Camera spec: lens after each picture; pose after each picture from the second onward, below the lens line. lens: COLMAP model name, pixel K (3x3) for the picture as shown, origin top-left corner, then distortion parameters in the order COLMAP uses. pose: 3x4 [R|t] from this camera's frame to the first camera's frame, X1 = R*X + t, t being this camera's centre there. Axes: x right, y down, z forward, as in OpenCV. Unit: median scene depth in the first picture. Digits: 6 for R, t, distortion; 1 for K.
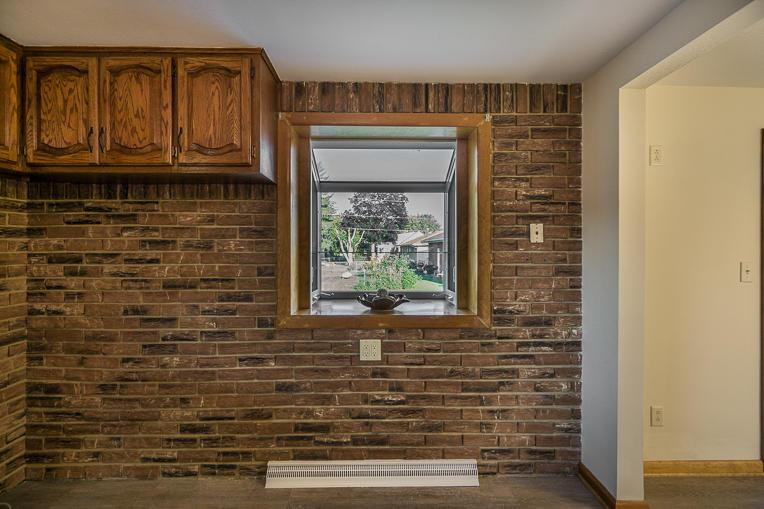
lens RADIAL K [[332.8, 0, 385.8], [0, 332.8, 248.6], [0, 0, 1]] dist [-0.003962, 0.000693]
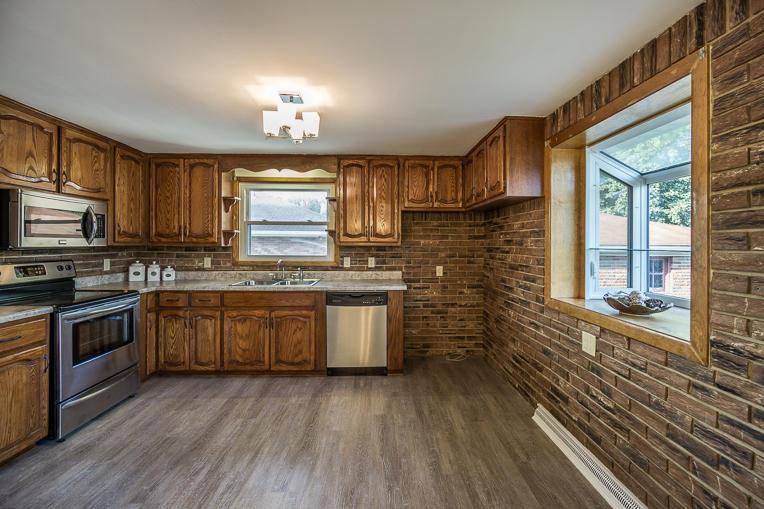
lens RADIAL K [[332.8, 0, 387.3], [0, 332.8, 242.4], [0, 0, 1]] dist [-0.003962, 0.000693]
pose [[0.017357, -0.003984, -0.999841, 0.978853], [-0.006883, 0.999968, -0.004104, -0.001353], [0.999826, 0.006953, 0.017329, 0.353037]]
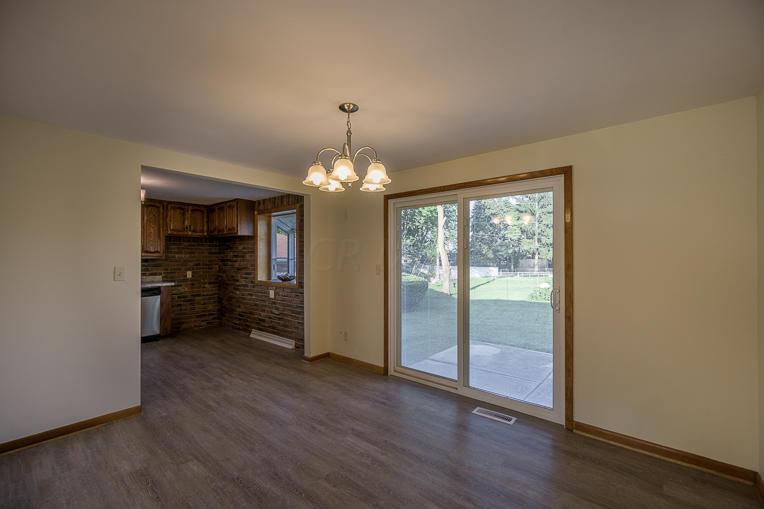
lens RADIAL K [[332.8, 0, 382.7], [0, 332.8, 255.3], [0, 0, 1]] dist [-0.003962, 0.000693]
pose [[0.749187, -0.006214, -0.662329, 2.466408], [0.000307, 0.999959, -0.009035, 0.008720], [0.662358, 0.006566, 0.749158, -0.456384]]
